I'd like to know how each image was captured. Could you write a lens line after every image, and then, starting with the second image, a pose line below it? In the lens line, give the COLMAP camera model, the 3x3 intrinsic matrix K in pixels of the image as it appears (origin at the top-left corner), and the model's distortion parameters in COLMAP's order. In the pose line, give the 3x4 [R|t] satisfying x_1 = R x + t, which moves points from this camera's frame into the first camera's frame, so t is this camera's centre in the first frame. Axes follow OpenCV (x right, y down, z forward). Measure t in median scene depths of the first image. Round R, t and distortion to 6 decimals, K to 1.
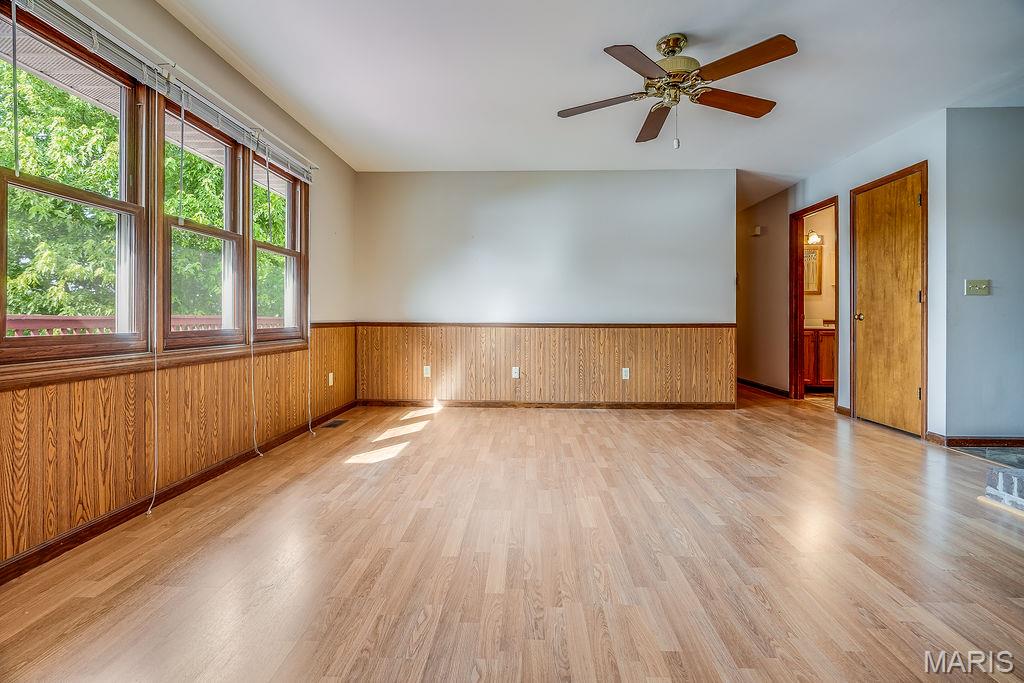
lens RADIAL K [[463.5, 0, 509.9], [0, 463.5, 322.4], [0, 0, 1]] dist [-0.012366, 0.004348]
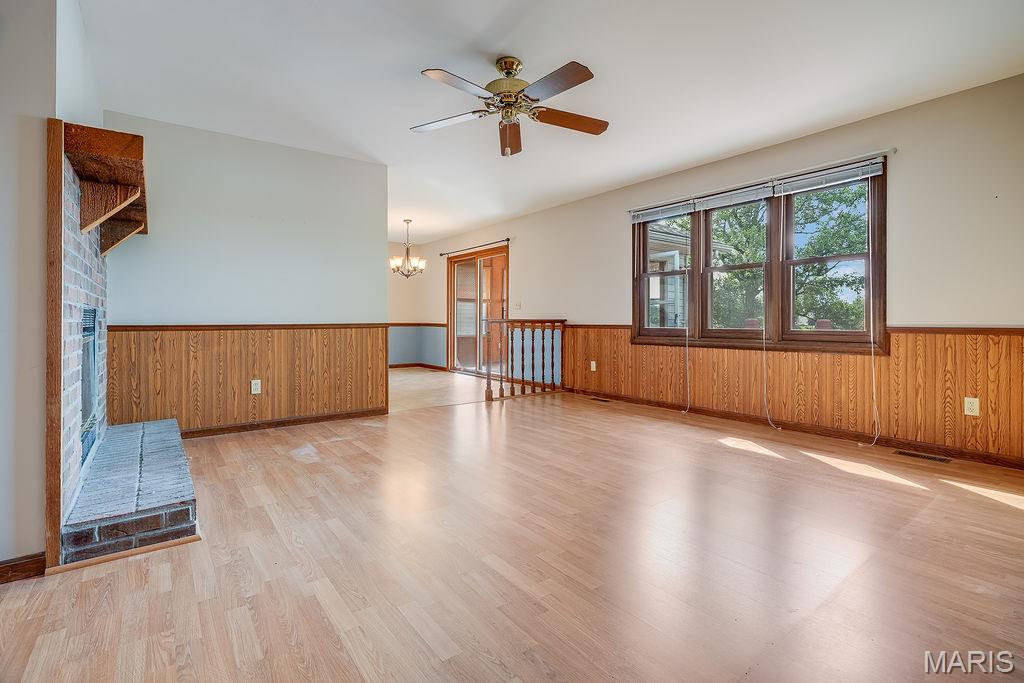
lens RADIAL K [[463.5, 0, 529.5], [0, 463.5, 321.3], [0, 0, 1]] dist [-0.012366, 0.004348]
pose [[-0.747696, -0.005556, -0.664018, 0.649205], [-0.009394, 0.999953, 0.002211, -0.005683], [0.663975, 0.007891, -0.747713, 1.151473]]
